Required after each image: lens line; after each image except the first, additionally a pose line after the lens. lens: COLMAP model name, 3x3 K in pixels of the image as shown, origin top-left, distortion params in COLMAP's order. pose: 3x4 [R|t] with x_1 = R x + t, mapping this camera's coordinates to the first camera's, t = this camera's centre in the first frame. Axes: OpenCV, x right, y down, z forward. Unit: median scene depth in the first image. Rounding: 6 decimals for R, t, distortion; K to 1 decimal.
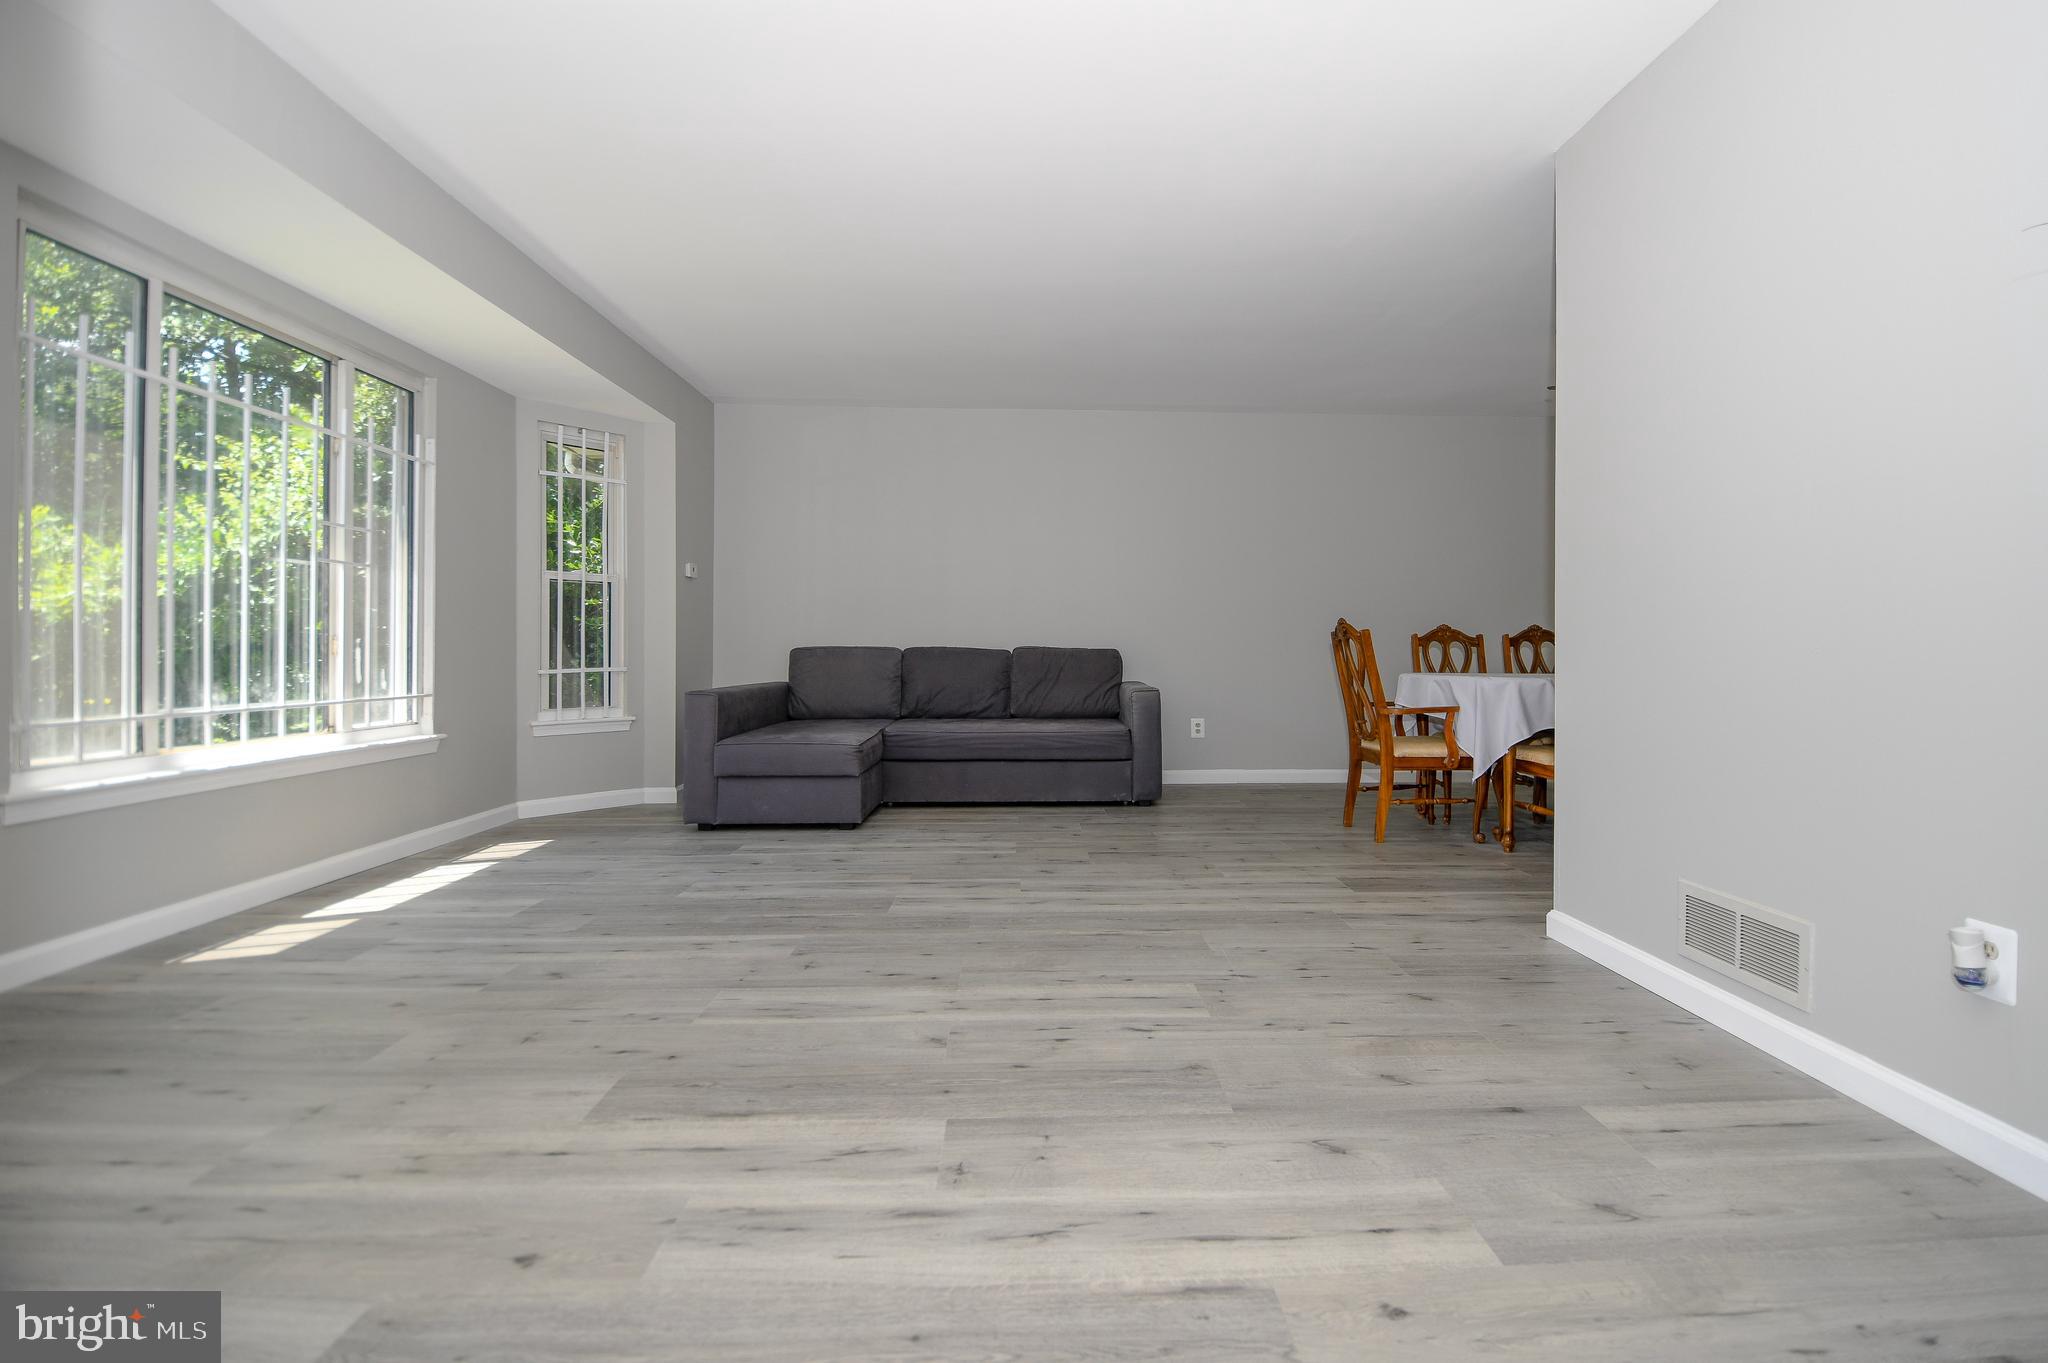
lens RADIAL K [[920.1, 0, 1073.7], [0, 920.1, 654.7], [0, 0, 1]] dist [0.006508, -0.007109]
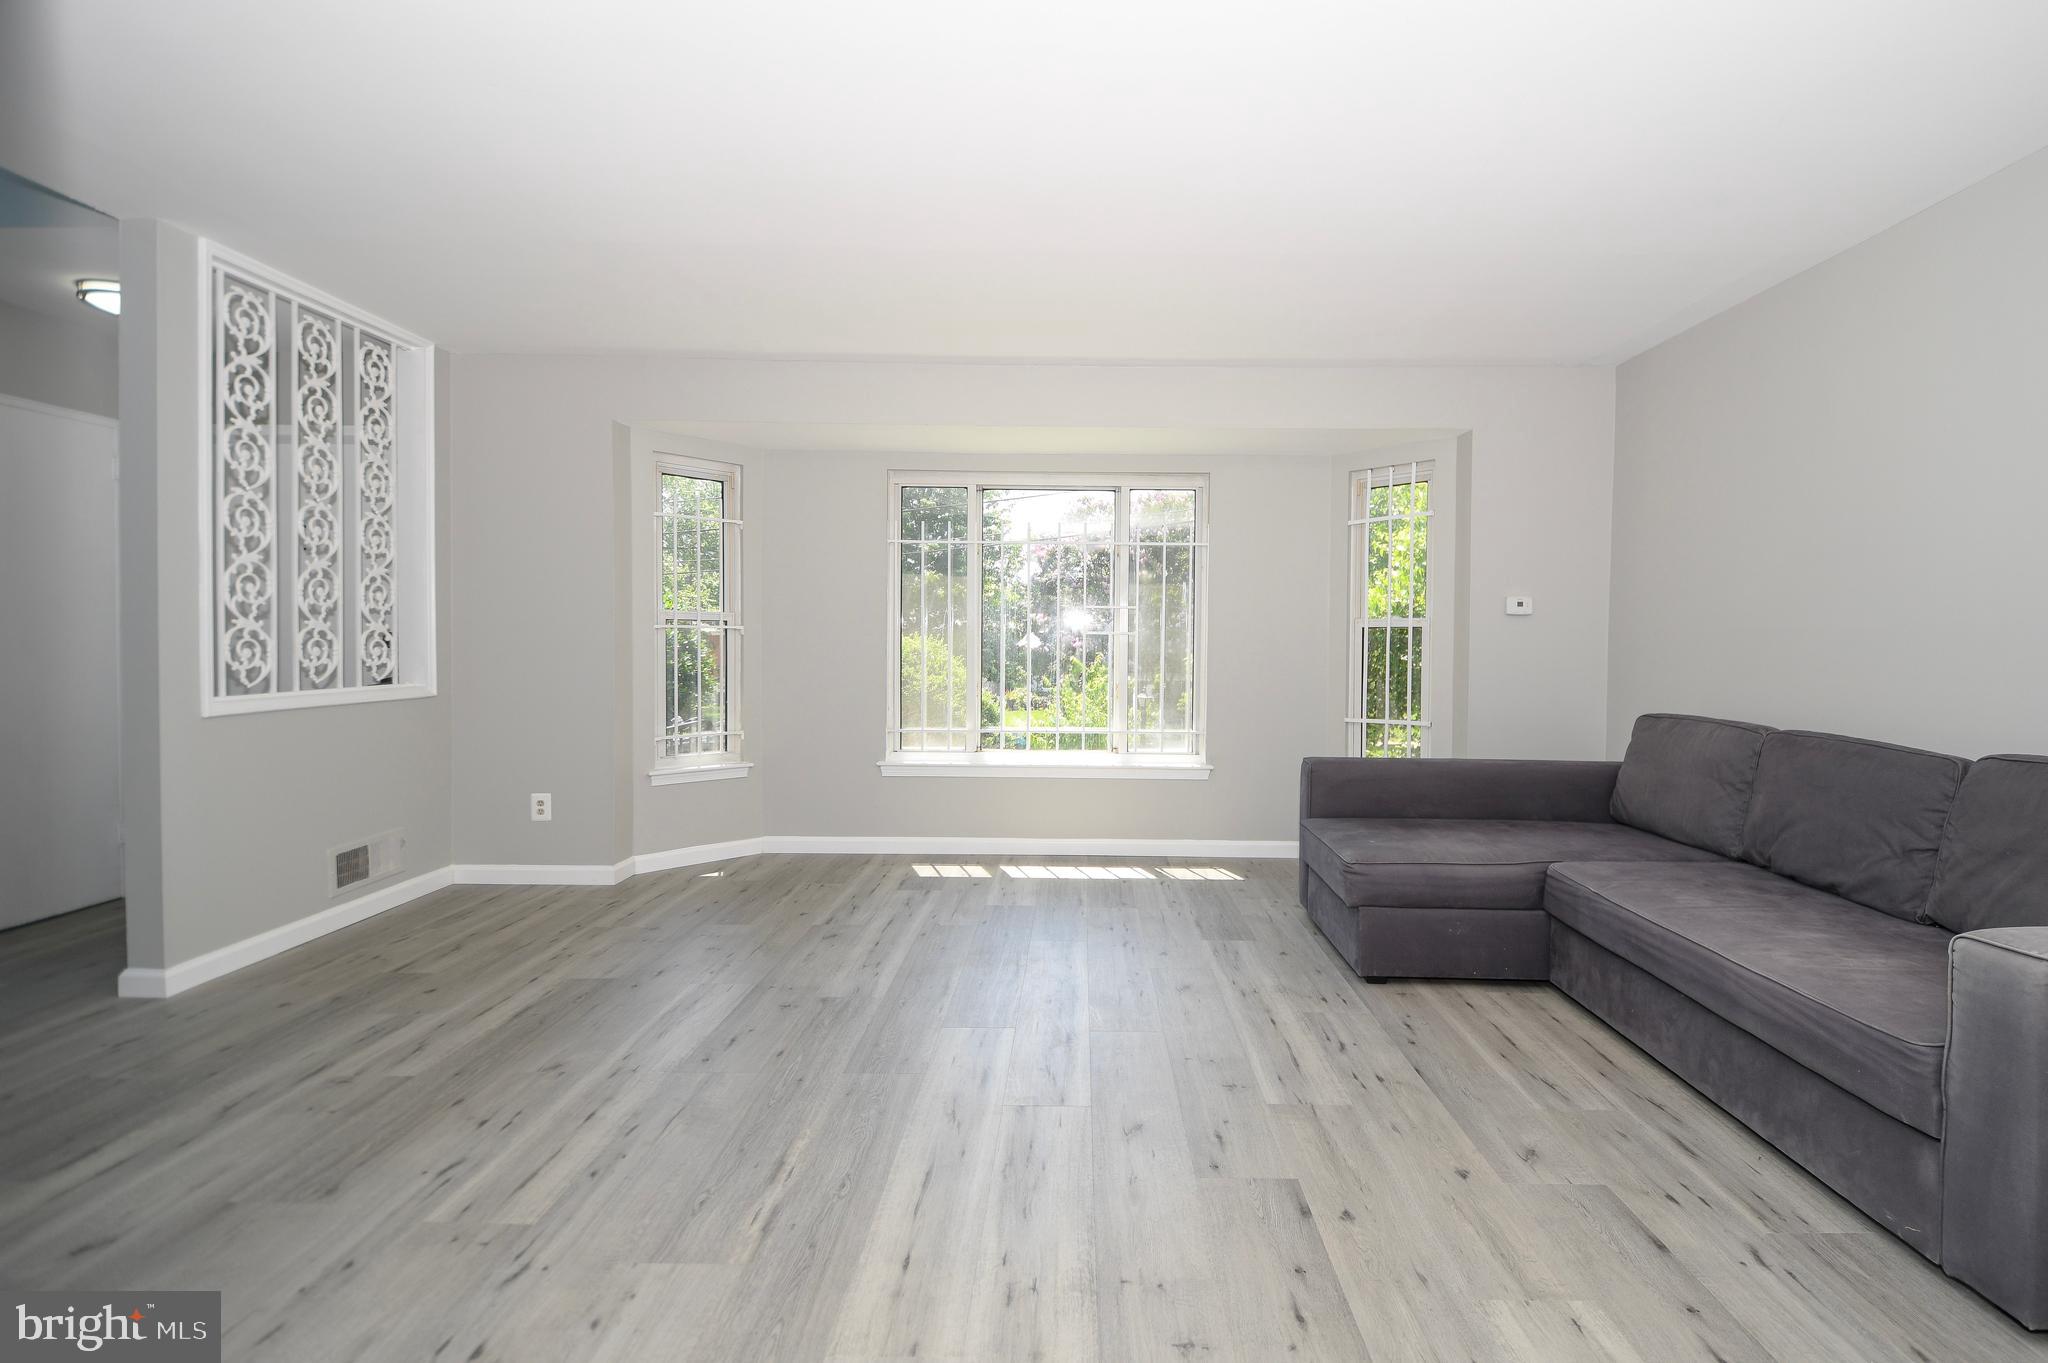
lens RADIAL K [[920.1, 0, 1073.5], [0, 920.1, 661.2], [0, 0, 1]] dist [0.006508, -0.007109]
pose [[-0.071675, 0.021848, -0.997189, 0.701058], [-0.010901, 0.999683, 0.022686, -0.101162], [0.997368, 0.012496, -0.071414, 1.246765]]
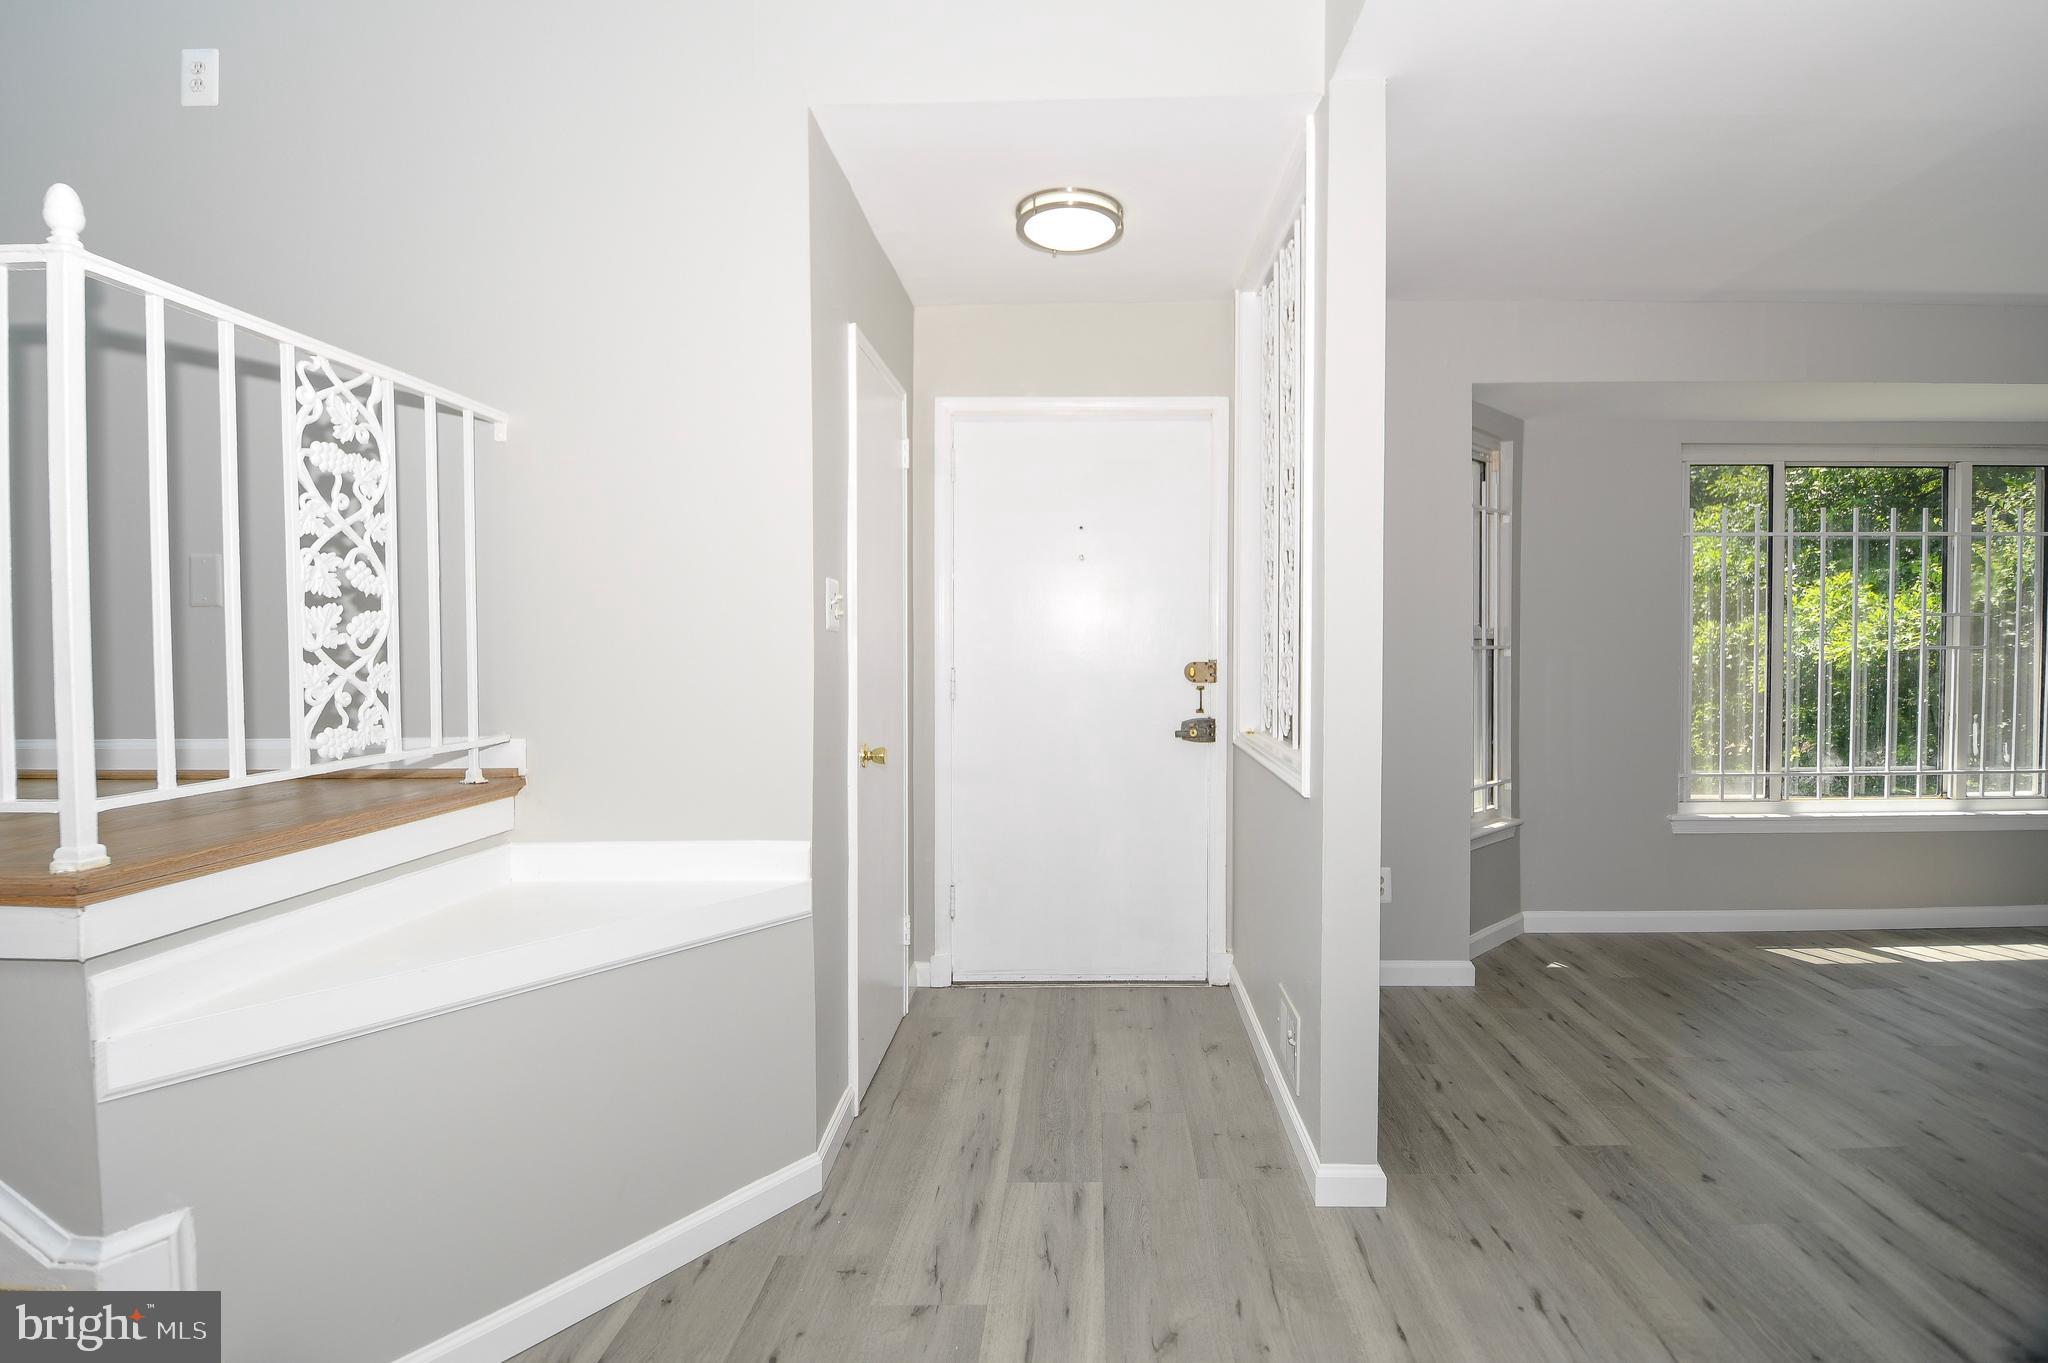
lens RADIAL K [[974.0, 0, 1040.0], [0, 974.0, 665.3], [0, 0, 1]] dist [-0.017343, -0.001566]
pose [[-0.073265, 0.020754, -0.997097, 0.518569], [0.003340, 0.999783, 0.020565, -0.124959], [0.997307, -0.001823, -0.073318, -0.015497]]
